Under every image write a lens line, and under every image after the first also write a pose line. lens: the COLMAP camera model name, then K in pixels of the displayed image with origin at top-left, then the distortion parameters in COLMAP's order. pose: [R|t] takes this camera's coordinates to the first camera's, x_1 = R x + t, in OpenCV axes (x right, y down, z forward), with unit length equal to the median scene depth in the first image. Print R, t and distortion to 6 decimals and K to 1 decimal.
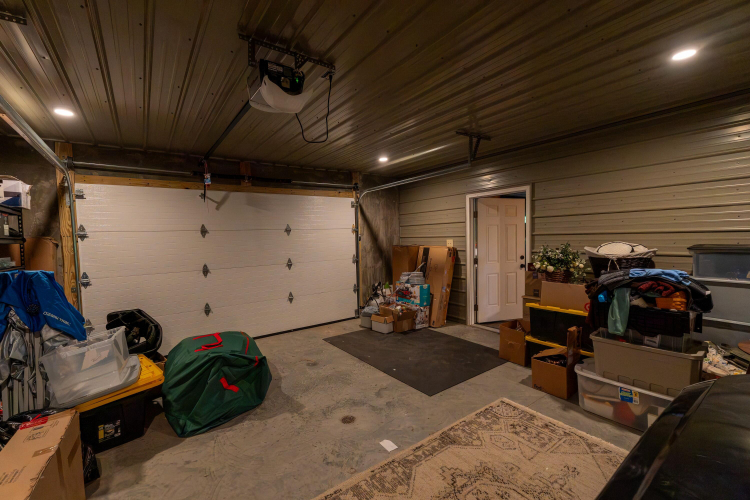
lens RADIAL K [[317.7, 0, 375.0], [0, 317.7, 251.0], [0, 0, 1]] dist [0.008999, -0.000447]
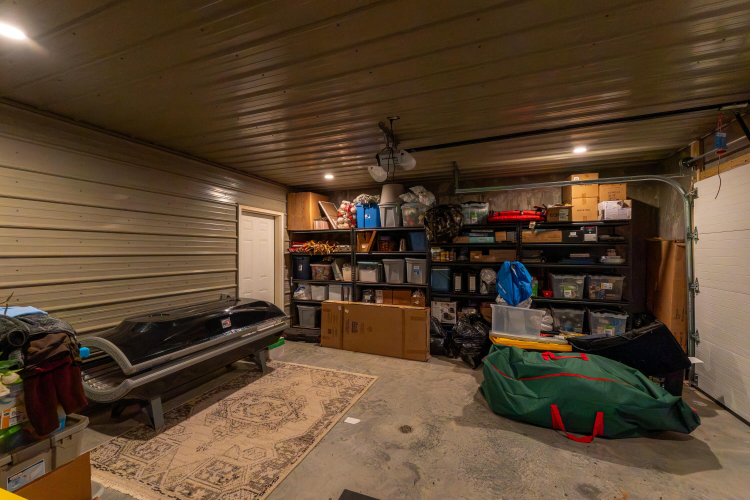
lens RADIAL K [[317.7, 0, 374.2], [0, 317.7, 249.4], [0, 0, 1]] dist [0.008999, -0.000447]
pose [[-0.846988, 0.028255, -0.530861, 0.591462], [0.006020, 0.999032, 0.043568, -0.097530], [0.531578, 0.033706, -0.846338, 2.023471]]
